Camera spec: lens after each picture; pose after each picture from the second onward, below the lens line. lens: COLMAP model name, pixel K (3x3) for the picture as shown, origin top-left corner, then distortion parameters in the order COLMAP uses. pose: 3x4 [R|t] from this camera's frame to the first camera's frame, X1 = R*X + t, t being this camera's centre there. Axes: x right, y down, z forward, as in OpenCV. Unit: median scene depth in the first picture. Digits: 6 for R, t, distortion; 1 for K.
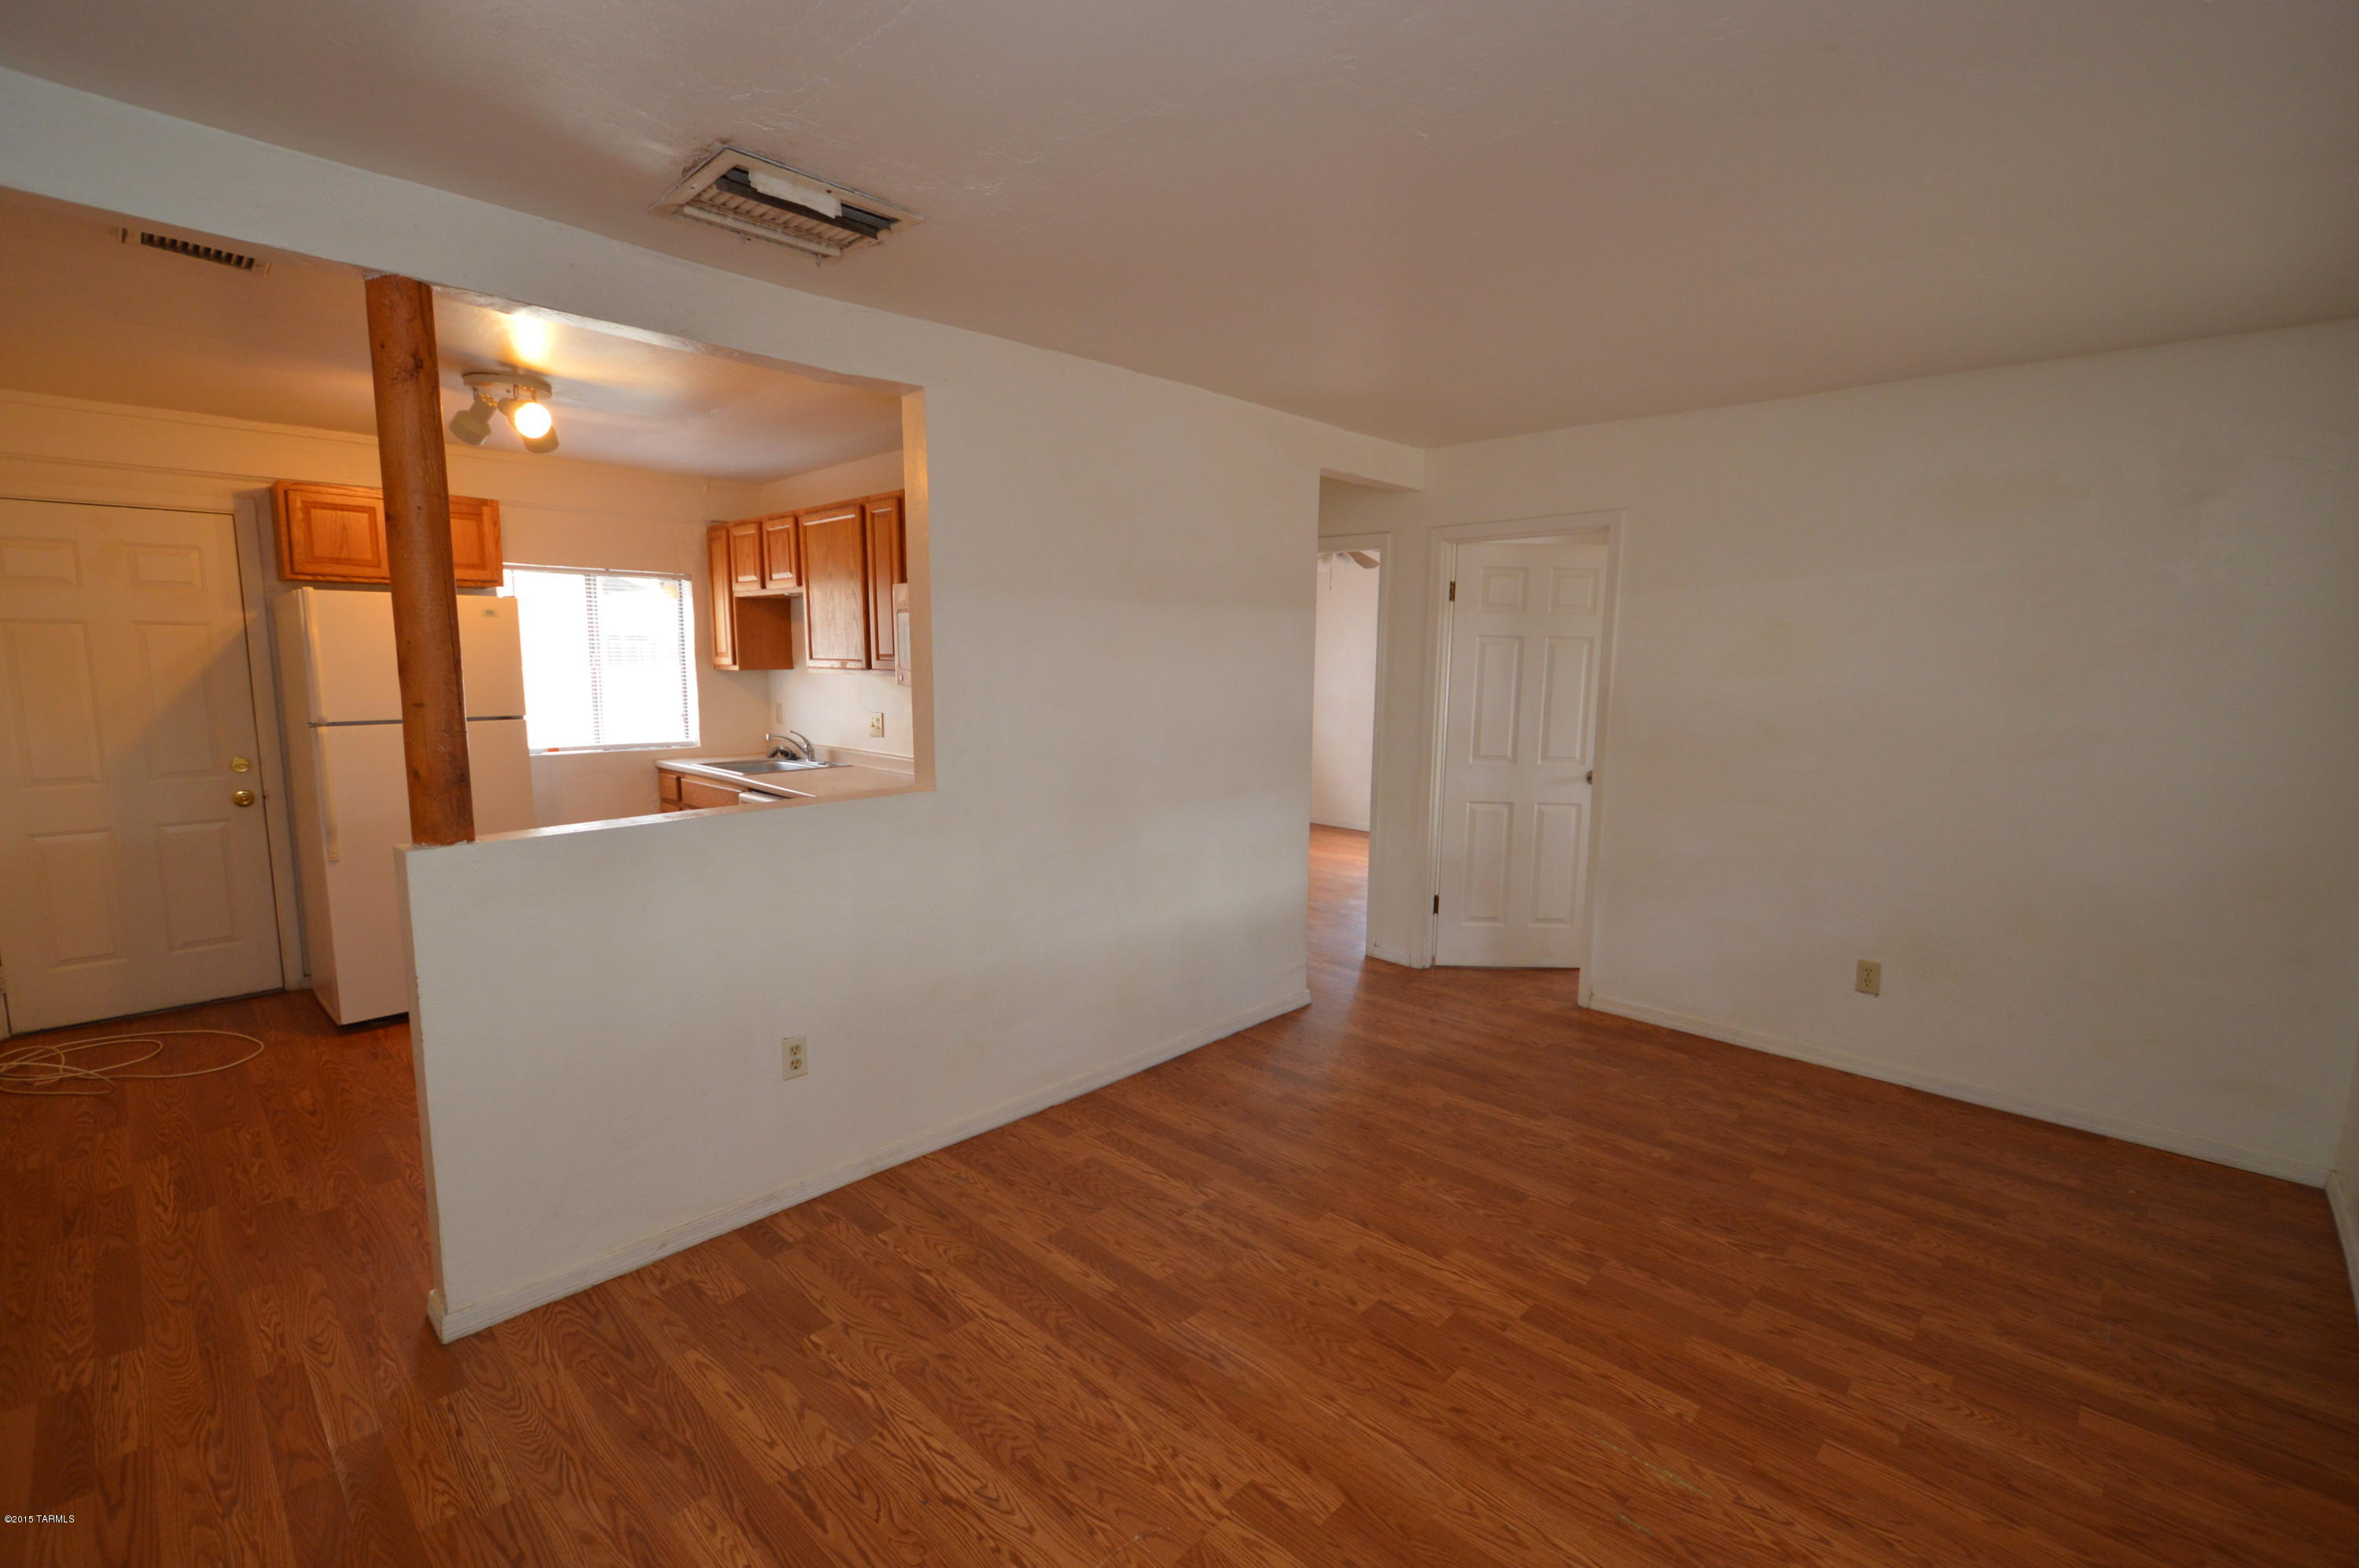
lens RADIAL K [[1044.8, 0, 1183.0], [0, 1044.8, 781.7], [0, 0, 1]] dist [0.000849, -0.000124]
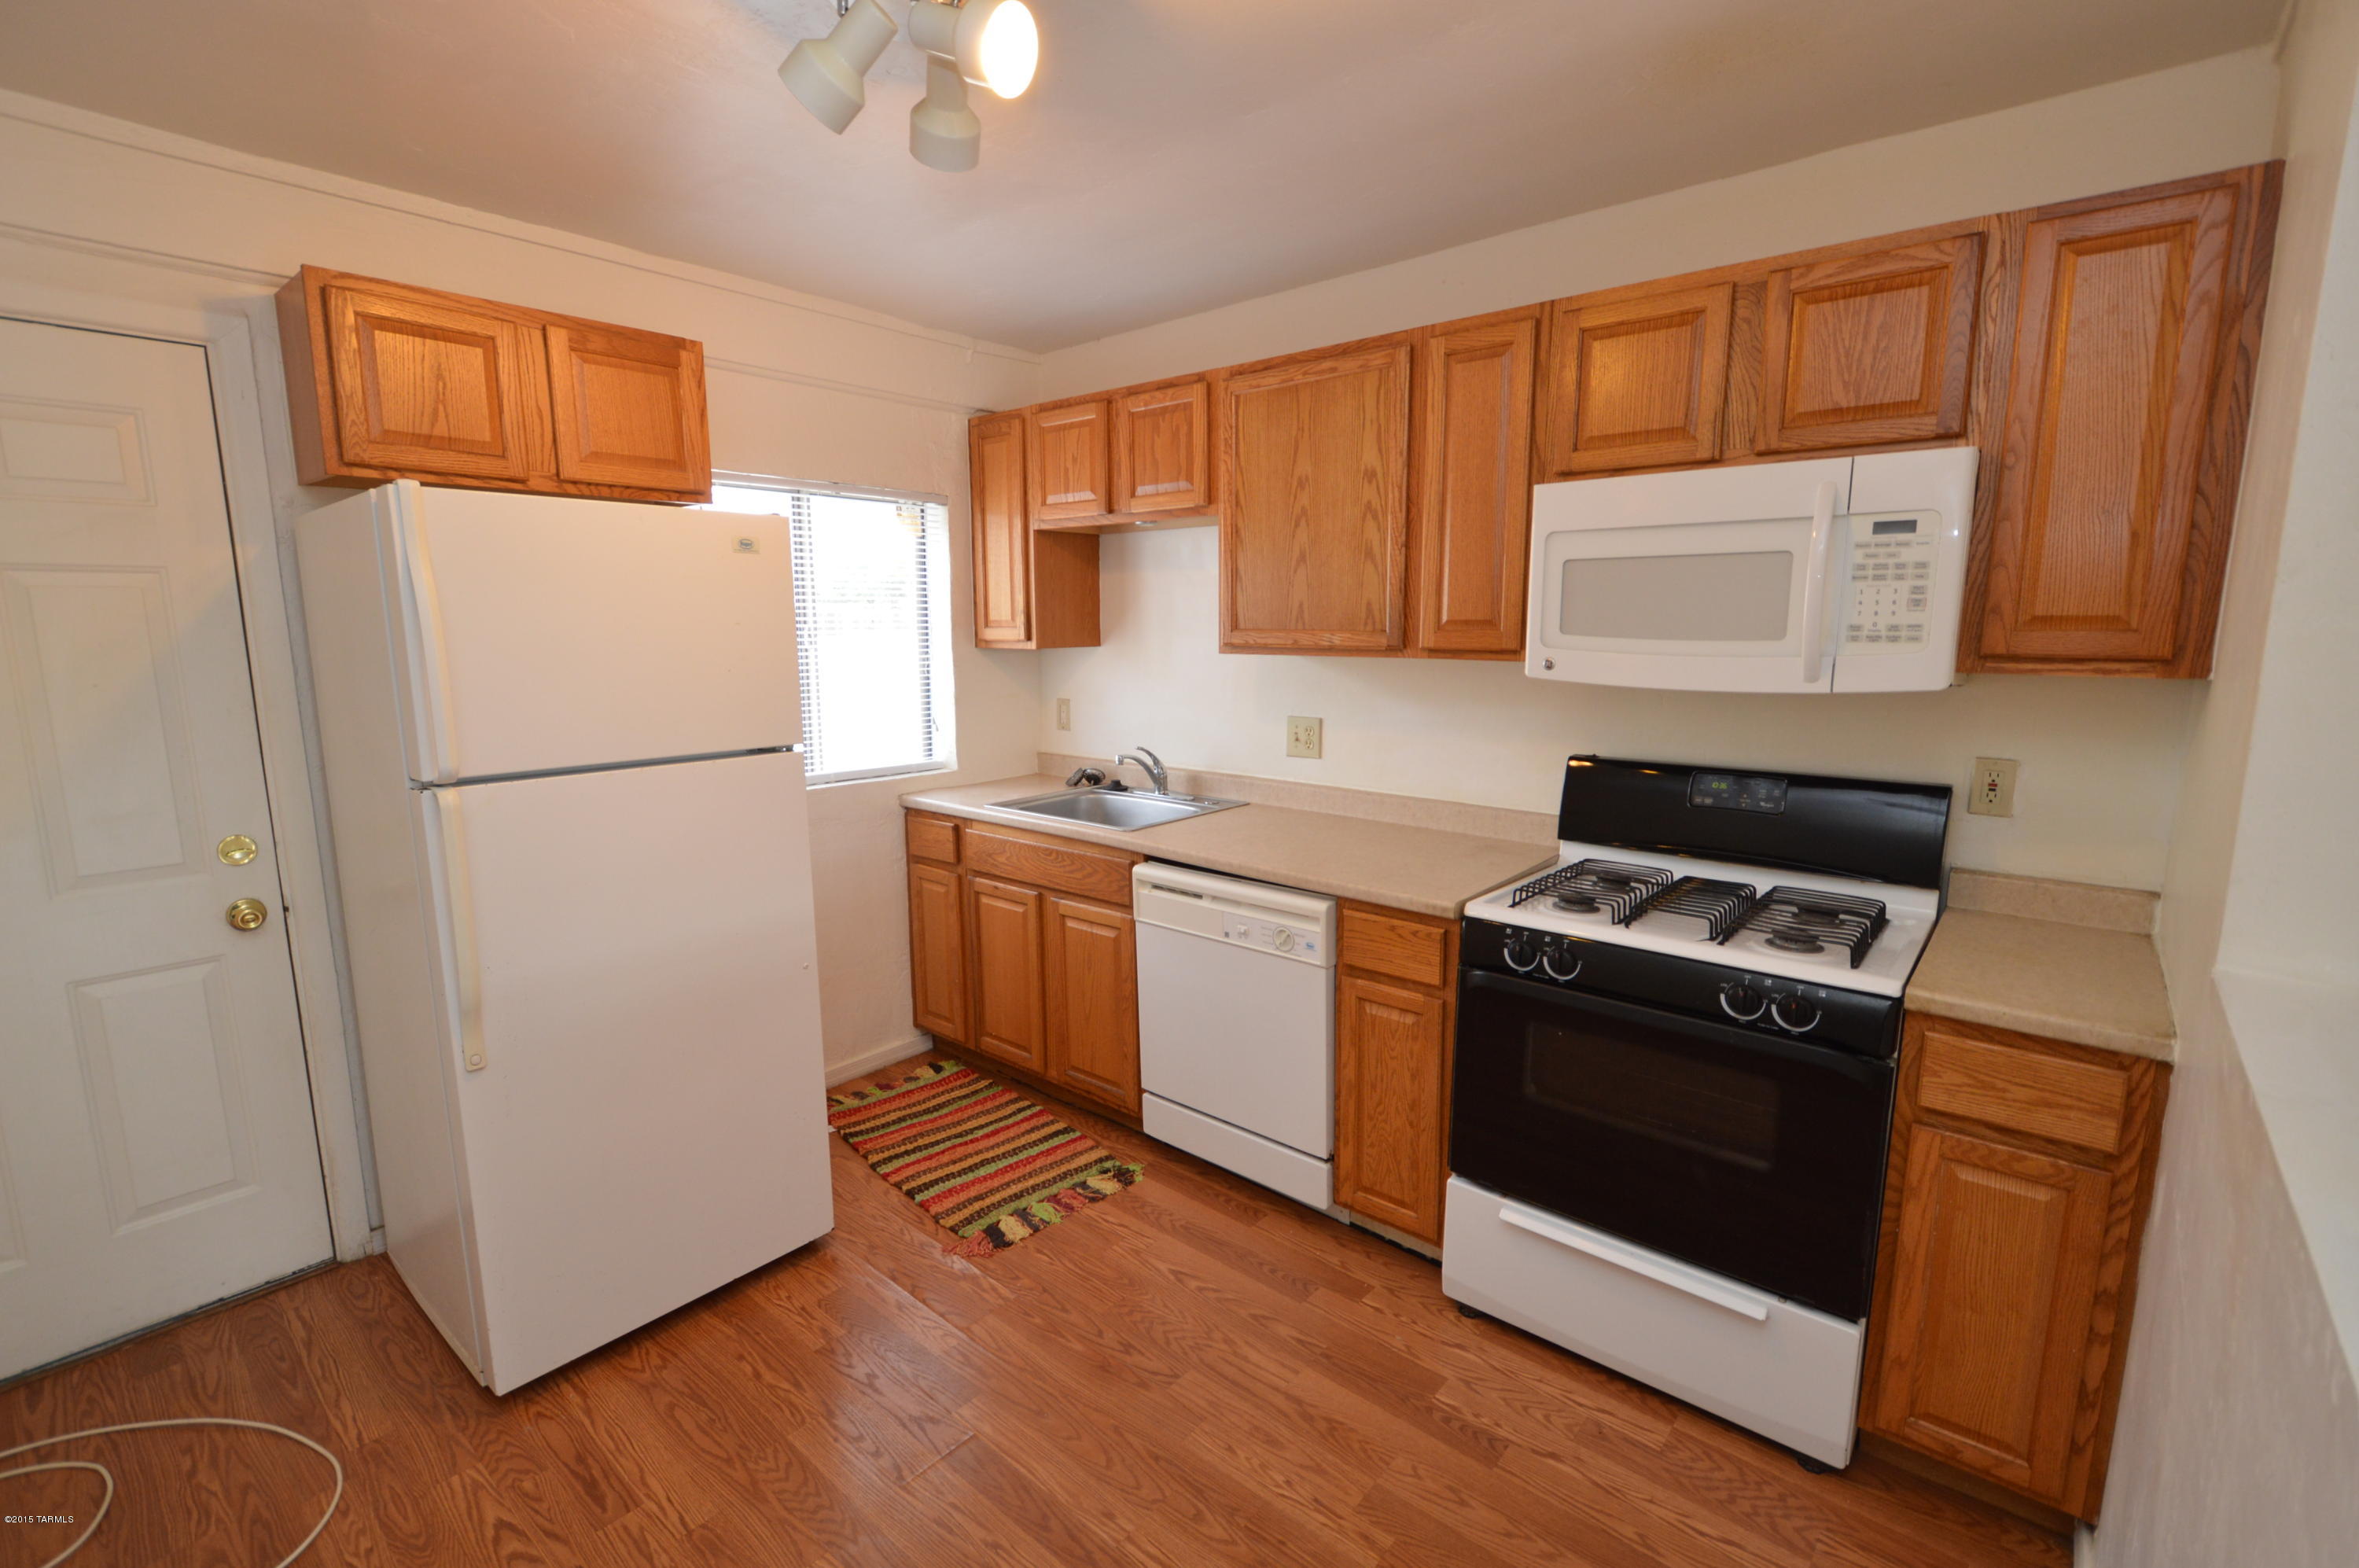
lens RADIAL K [[1044.8, 0, 1183.0], [0, 1044.8, 781.7], [0, 0, 1]] dist [0.000849, -0.000124]
pose [[0.998204, -0.017768, 0.057211, -0.445445], [0.015896, 0.999328, 0.033015, -0.055636], [-0.057760, -0.032047, 0.997816, 0.441705]]
